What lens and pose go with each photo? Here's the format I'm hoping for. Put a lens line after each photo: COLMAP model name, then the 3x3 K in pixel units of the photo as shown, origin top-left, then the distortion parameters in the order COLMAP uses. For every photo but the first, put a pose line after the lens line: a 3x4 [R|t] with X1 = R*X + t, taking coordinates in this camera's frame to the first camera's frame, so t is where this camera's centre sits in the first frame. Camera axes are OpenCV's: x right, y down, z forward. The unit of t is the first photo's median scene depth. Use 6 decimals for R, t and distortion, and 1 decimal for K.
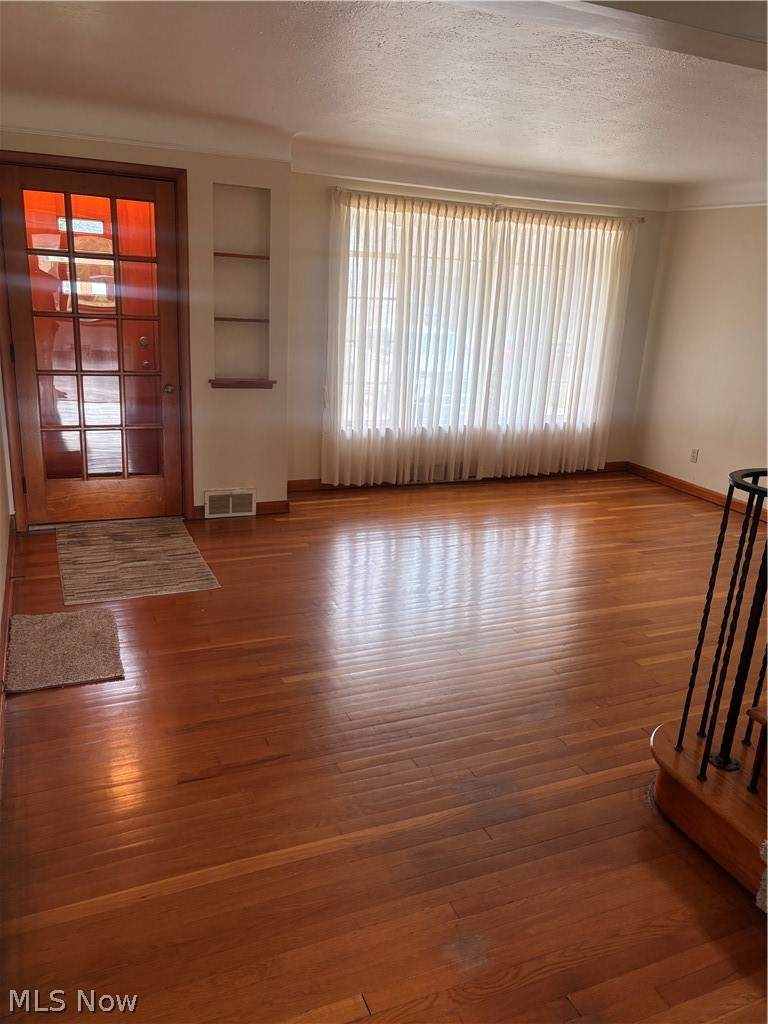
lens RADIAL K [[761.5, 0, 387.7], [0, 761.5, 544.4], [0, 0, 1]] dist [0.002379, -0.004627]
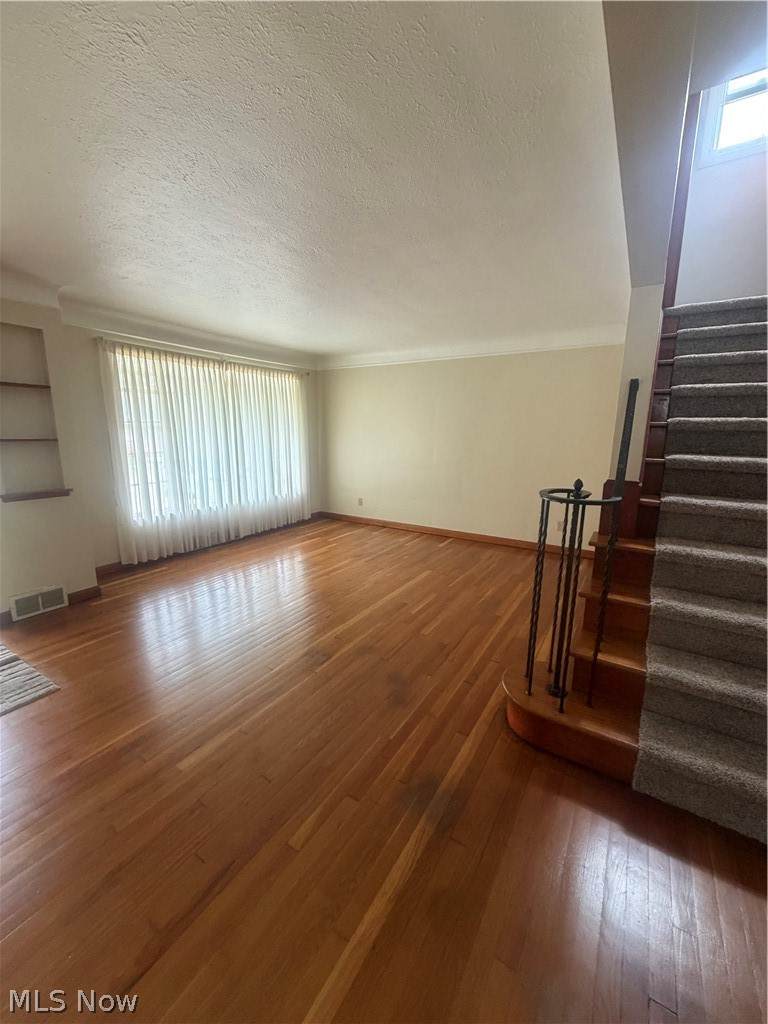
lens RADIAL K [[409.4, 0, 384.0], [0, 409.4, 512.0], [0, 0, 1]] dist [0.002140, 0.000260]
pose [[0.828358, -0.160232, 0.536795, -0.080188], [0.224459, 0.972875, -0.055975, -0.030496], [-0.513265, 0.166856, 0.841854, 0.191400]]
